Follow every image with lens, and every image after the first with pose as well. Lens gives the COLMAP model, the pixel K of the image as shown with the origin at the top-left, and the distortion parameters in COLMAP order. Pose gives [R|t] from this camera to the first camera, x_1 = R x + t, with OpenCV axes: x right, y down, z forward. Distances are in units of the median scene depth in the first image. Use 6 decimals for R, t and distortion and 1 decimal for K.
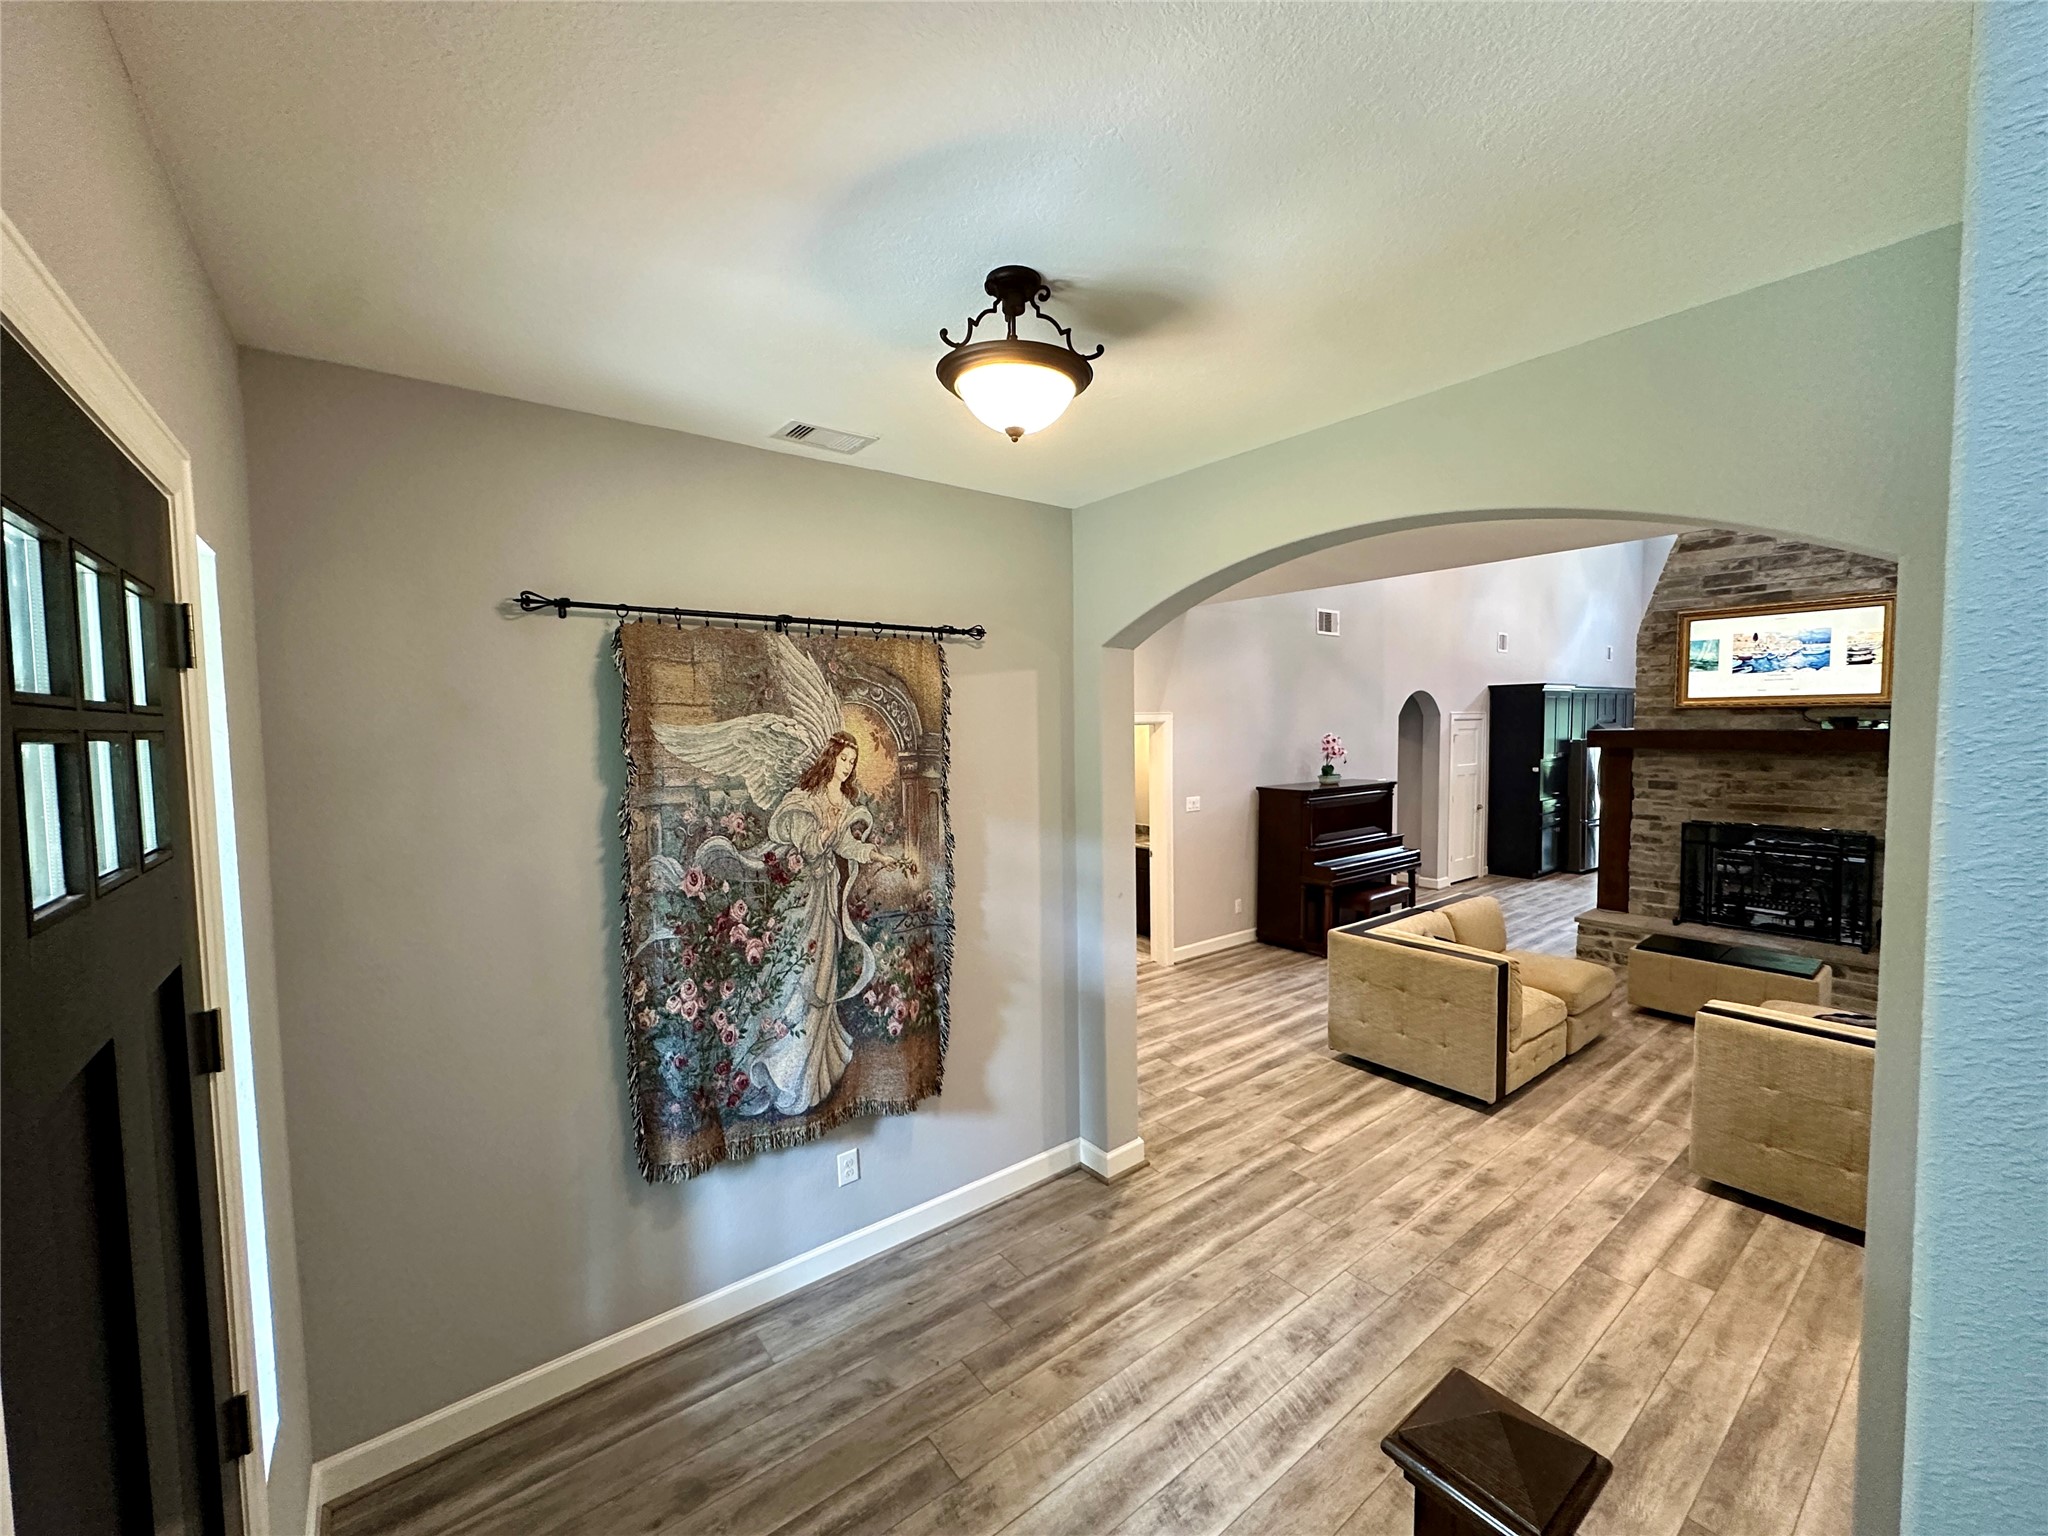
lens RADIAL K [[819.4, 0, 1025.1], [0, 819.4, 771.9], [0, 0, 1]] dist [0.000254, -0.000761]
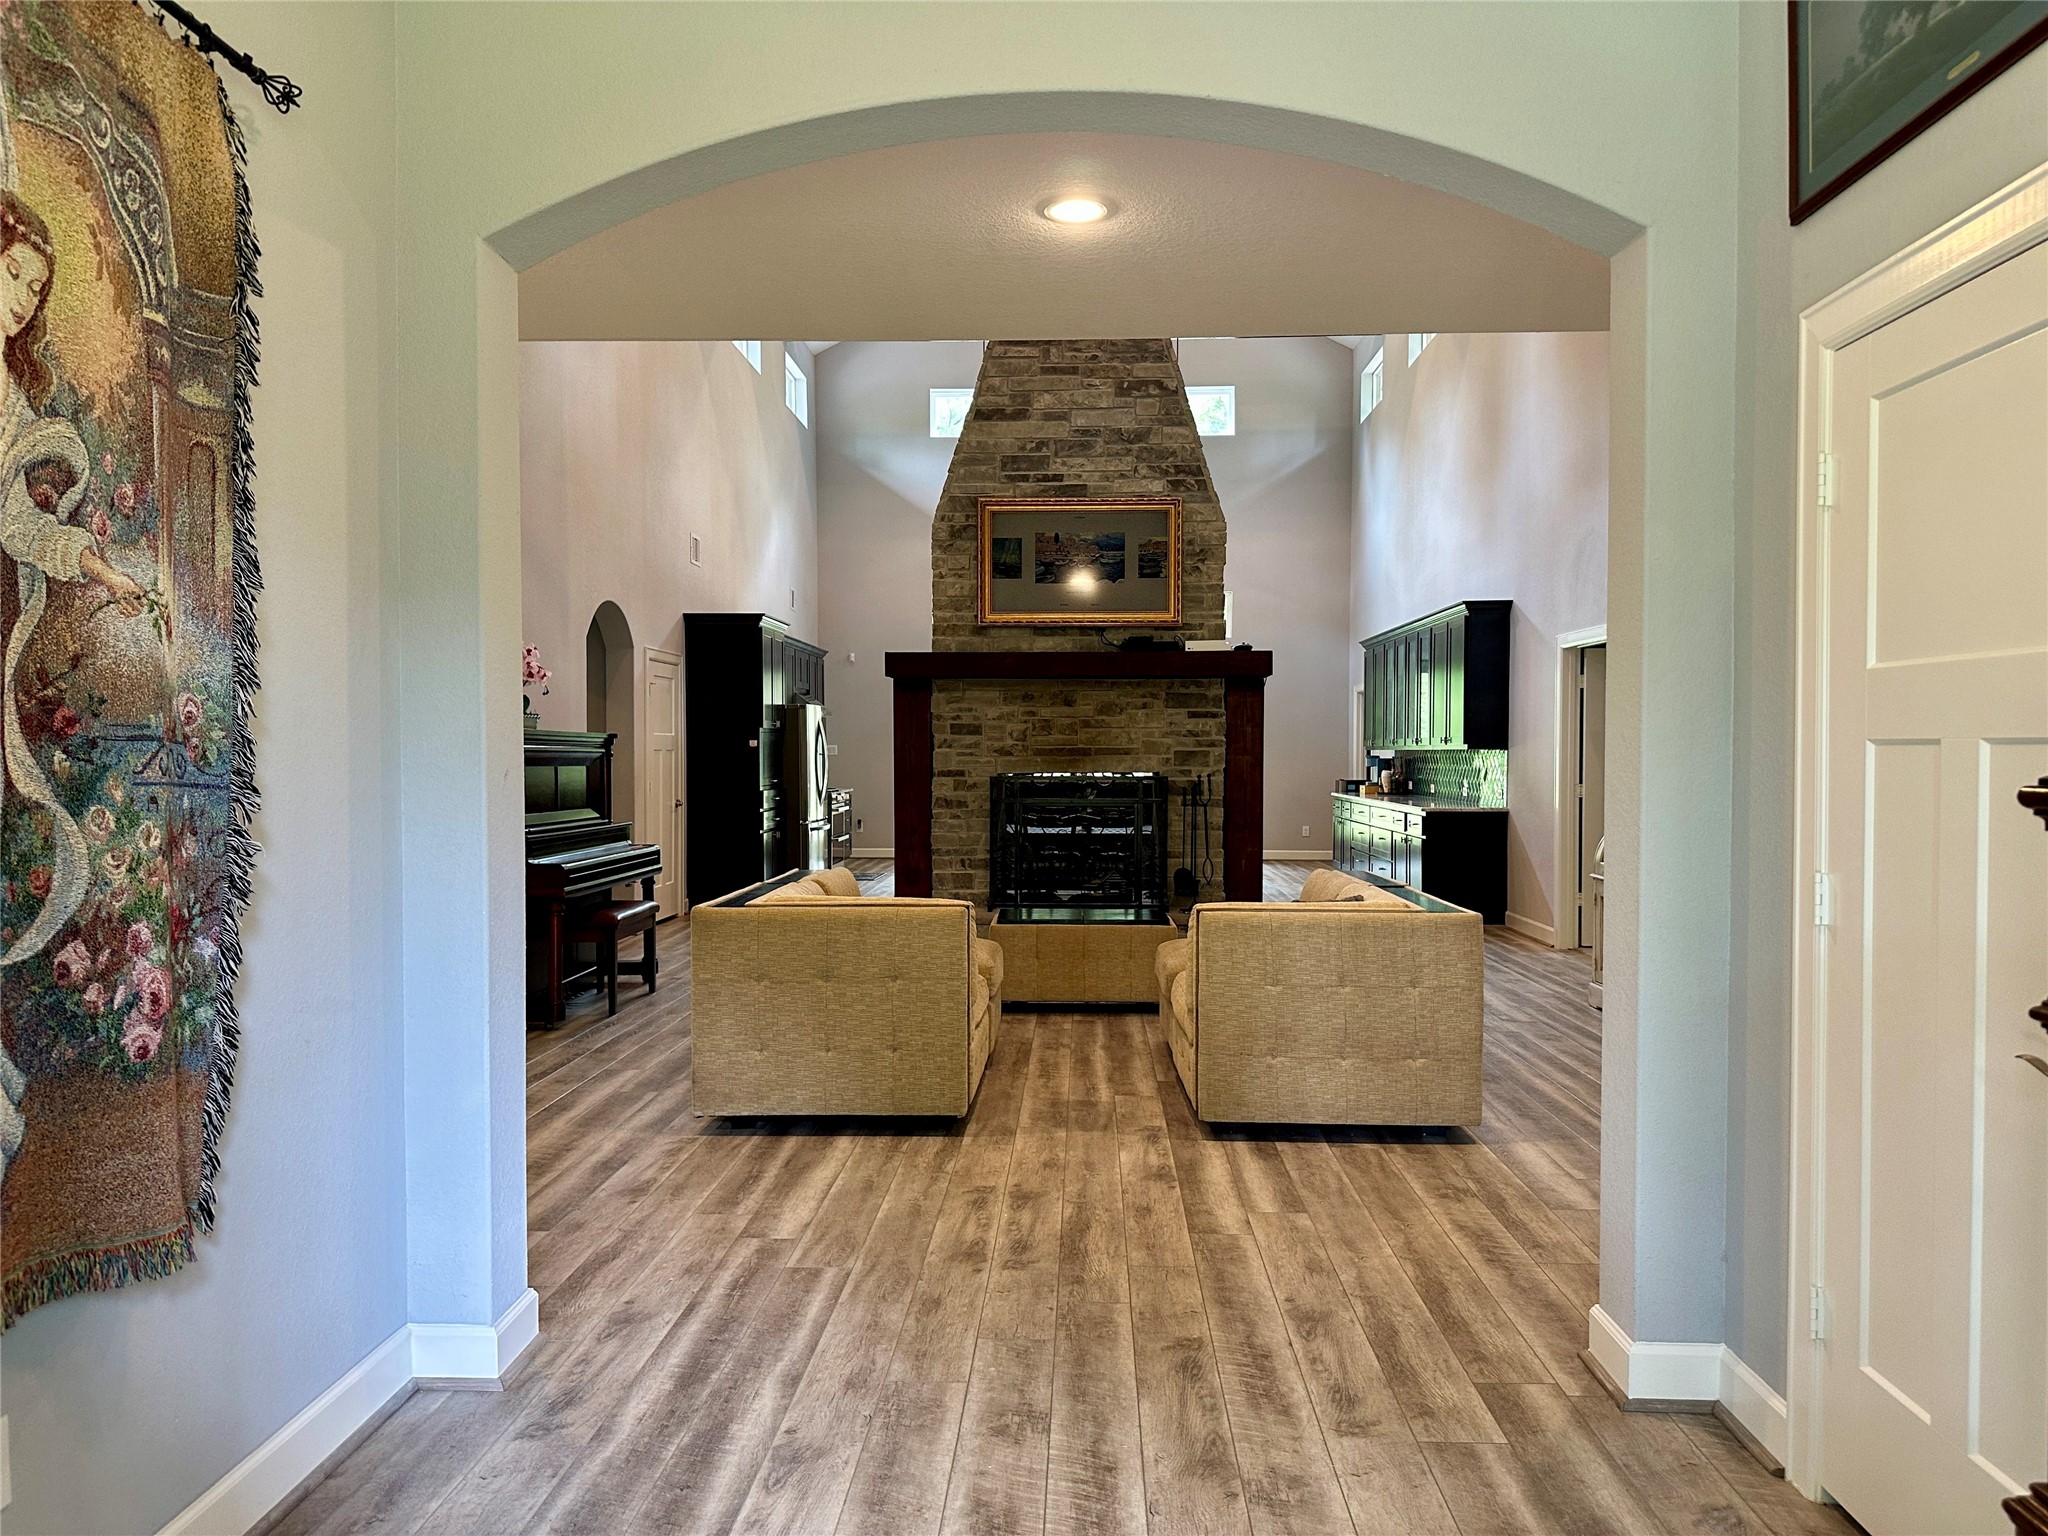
lens RADIAL K [[1432.8, 0, 1027.9], [0, 1432.8, 782.9], [0, 0, 1]] dist [0.034575, -0.032368]
pose [[0.638999, -0.000710, 0.769208, -0.339842], [0.039126, 0.998735, -0.031581, 0.194360], [-0.768212, 0.050276, 0.638218, 0.224577]]
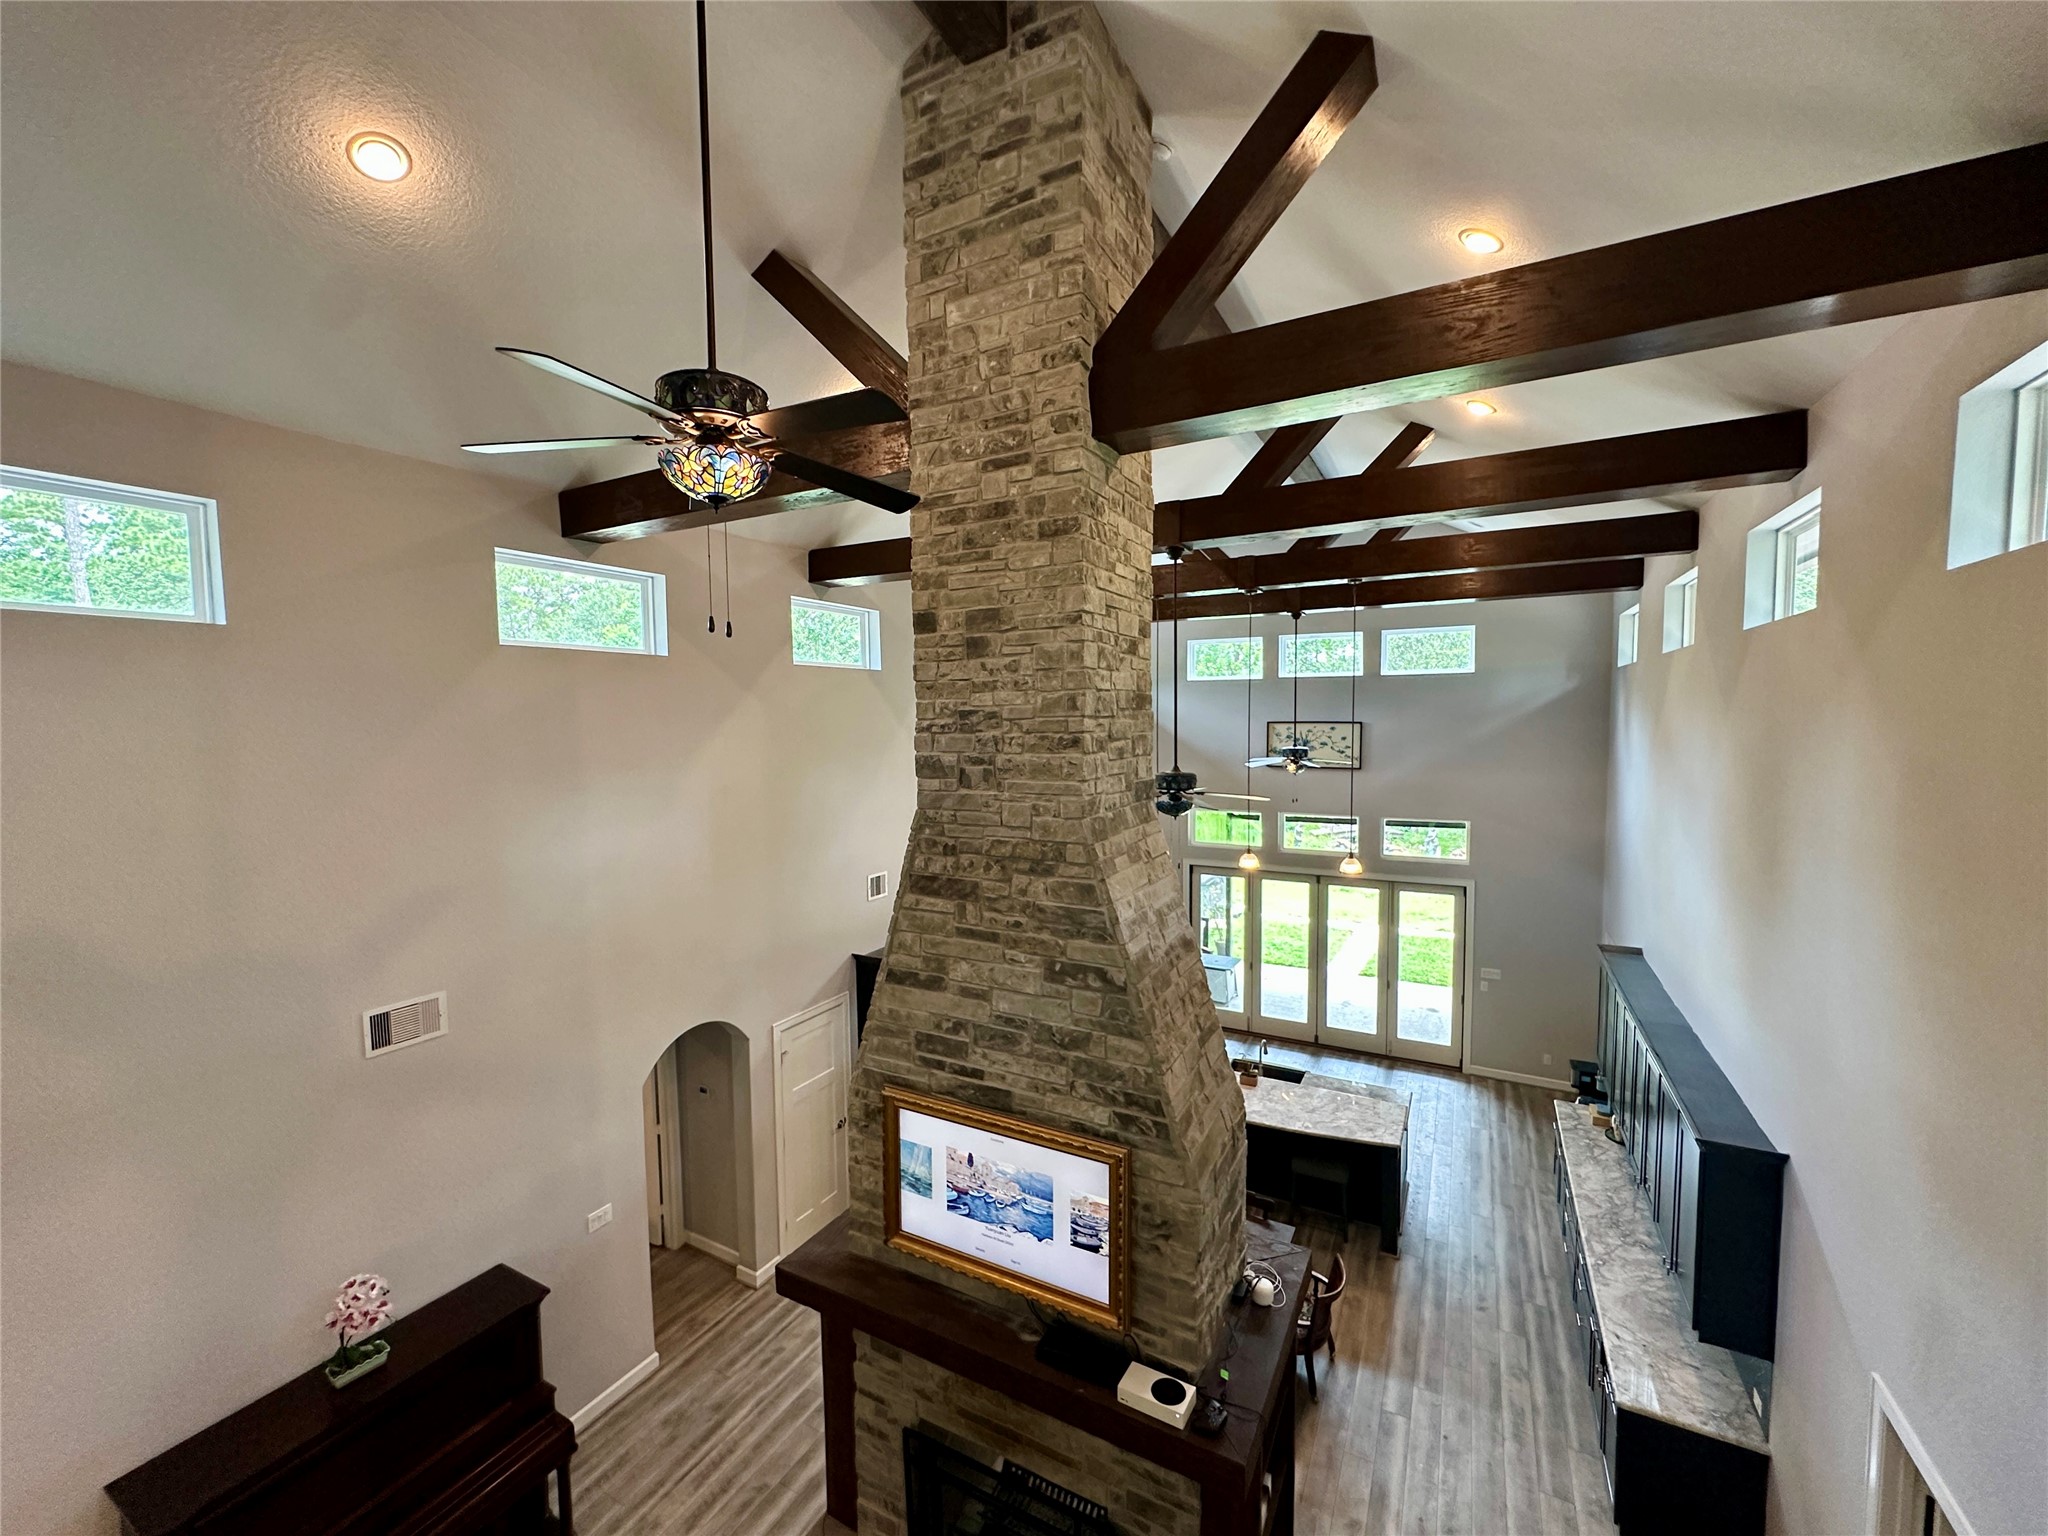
lens RADIAL K [[819.4, 0, 1023.9], [0, 819.4, 759.5], [0, 0, 1]] dist [0.000254, -0.000761]
pose [[0.915001, -0.015311, 0.403161, 1.132972], [0.020109, 0.999768, -0.007670, -0.738740], [-0.402950, 0.015125, 0.915097, 0.711279]]
